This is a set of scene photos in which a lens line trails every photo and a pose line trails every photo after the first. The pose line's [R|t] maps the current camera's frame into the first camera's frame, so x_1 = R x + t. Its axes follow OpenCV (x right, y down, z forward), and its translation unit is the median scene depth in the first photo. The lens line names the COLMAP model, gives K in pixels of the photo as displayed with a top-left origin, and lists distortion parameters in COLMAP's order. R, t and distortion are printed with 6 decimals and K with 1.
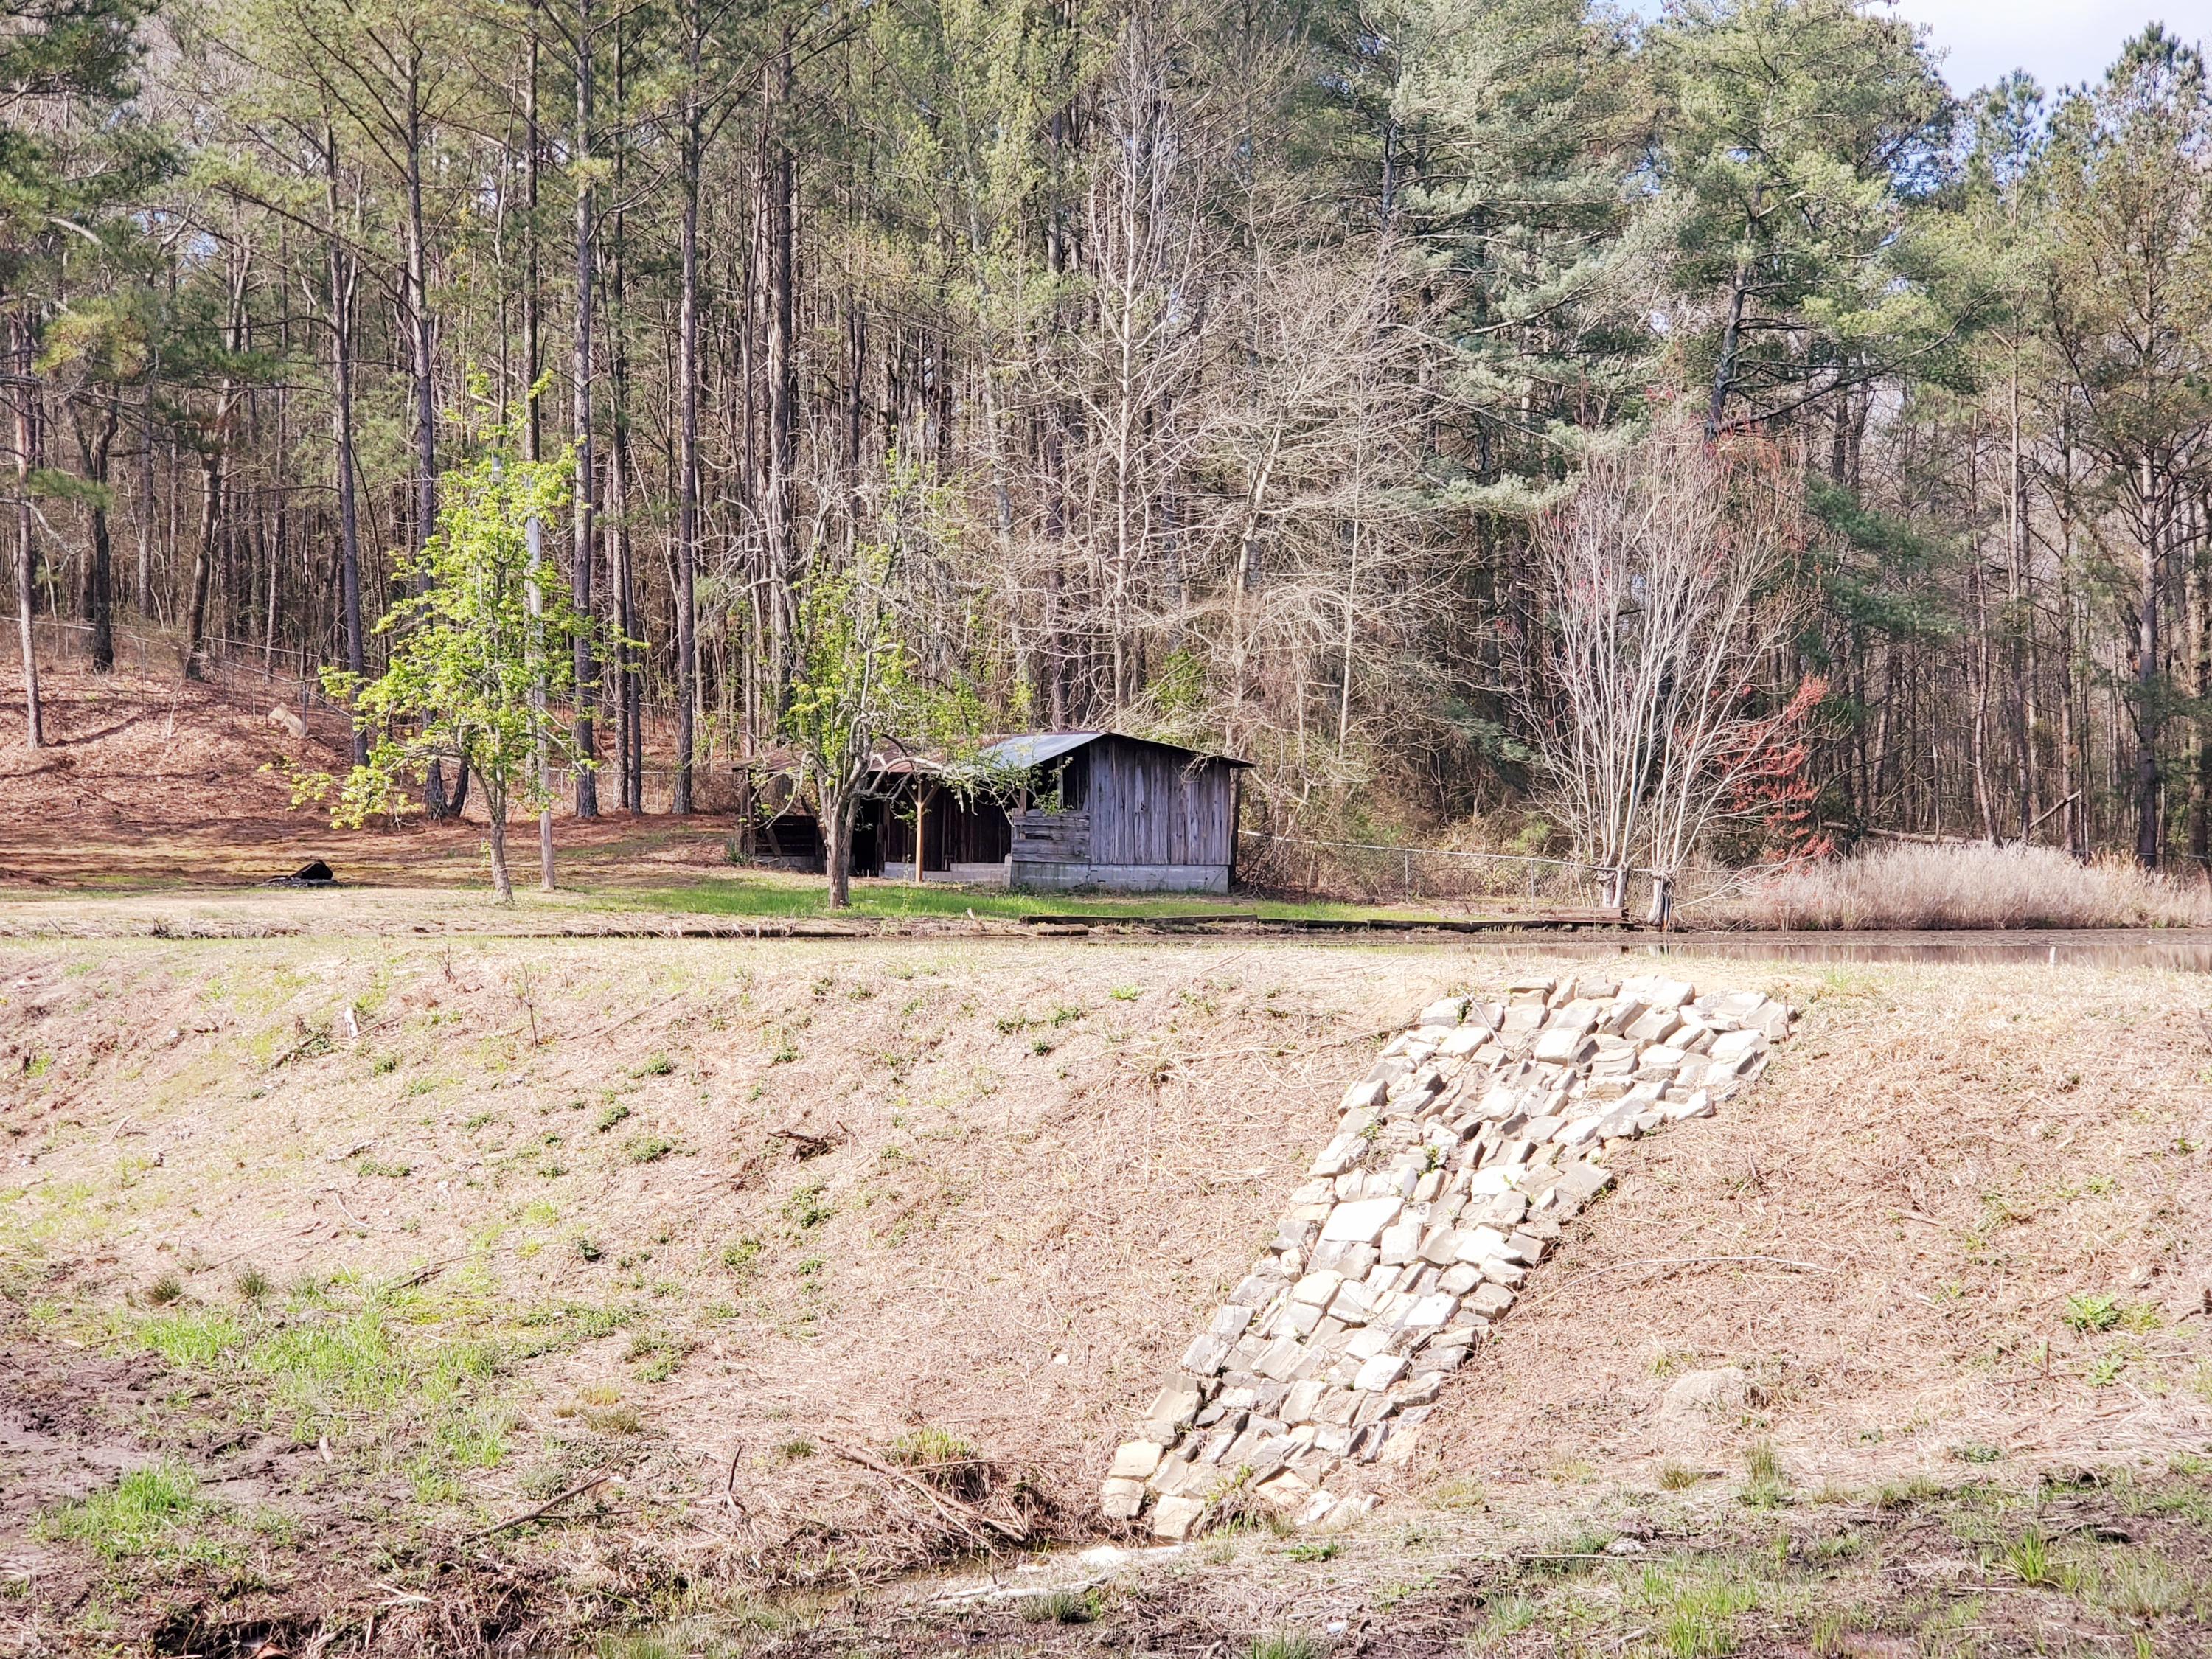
lens RADIAL K [[3397.6, 0, 1106.0], [0, 3397.6, 829.5], [0, 0, 1]] dist [0.166721, 0.007326]
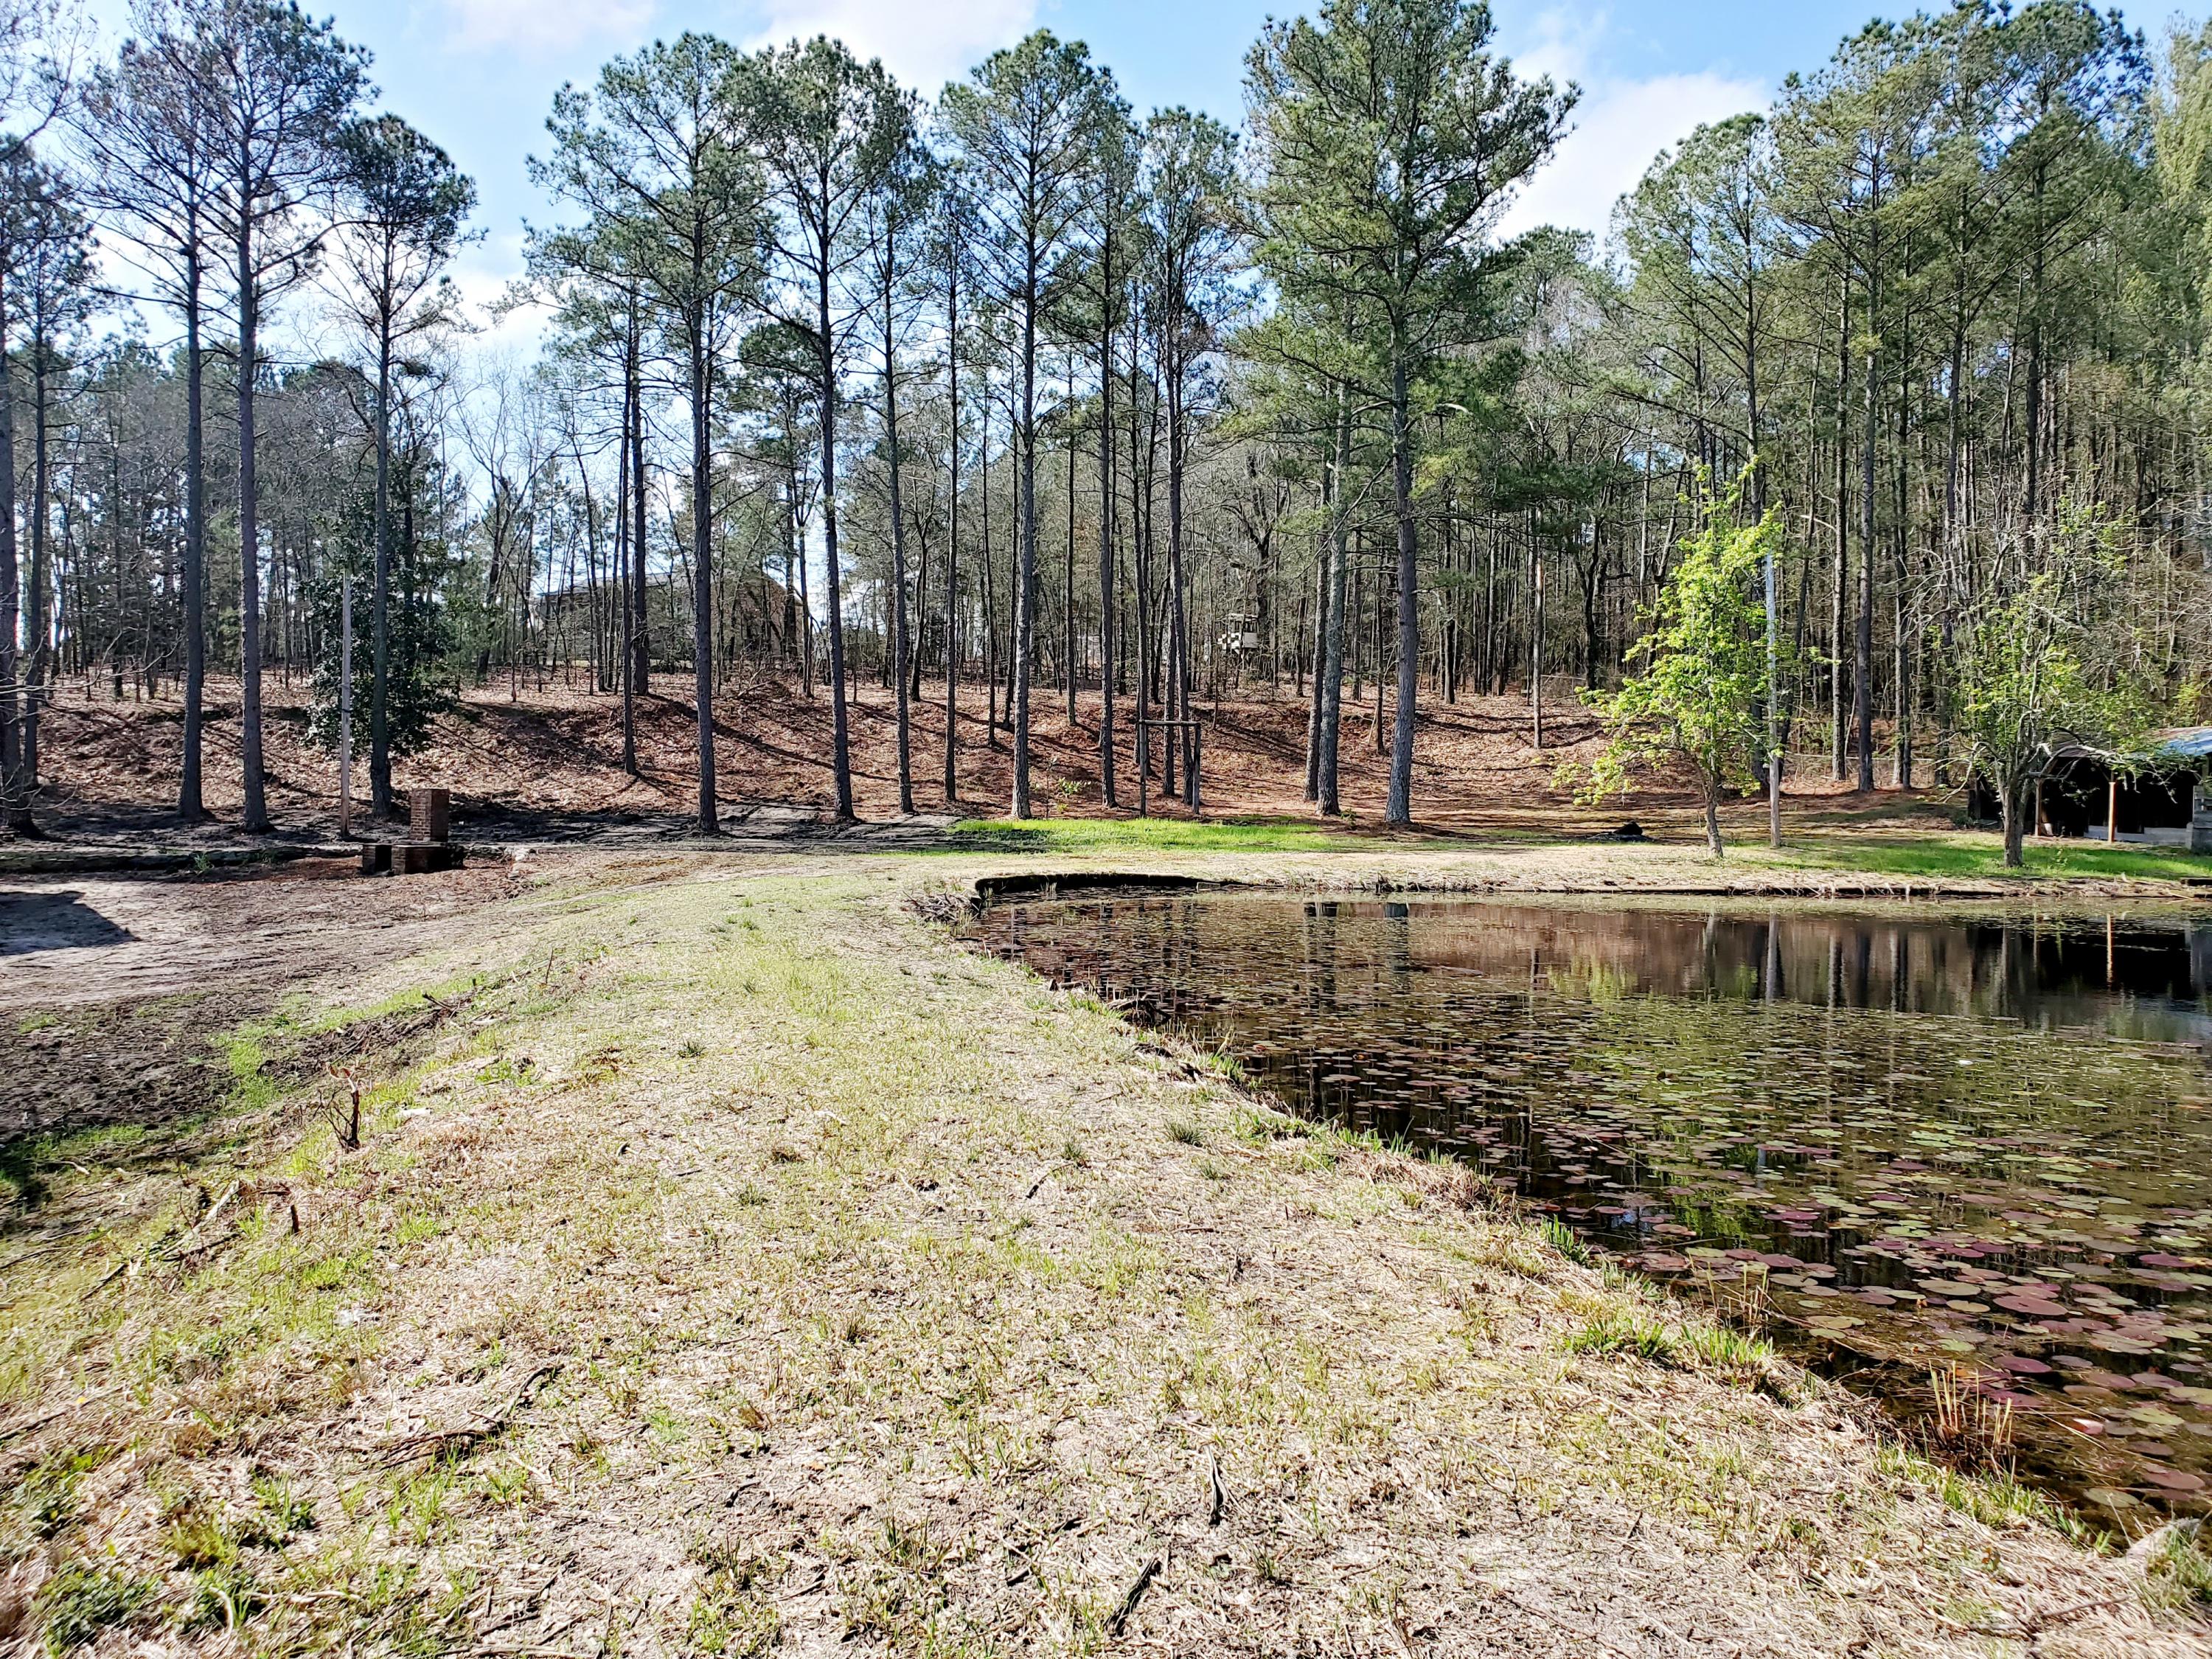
lens RADIAL K [[1672.7, 0, 1106.0], [0, 1672.7, 829.5], [0, 0, 1]] dist [0.019175, -0.003231]
pose [[0.806224, 0.016379, -0.591383, 0.019093], [-0.003063, 0.999719, 0.023514, -0.004107], [0.591602, -0.017146, 0.806048, 0.309632]]
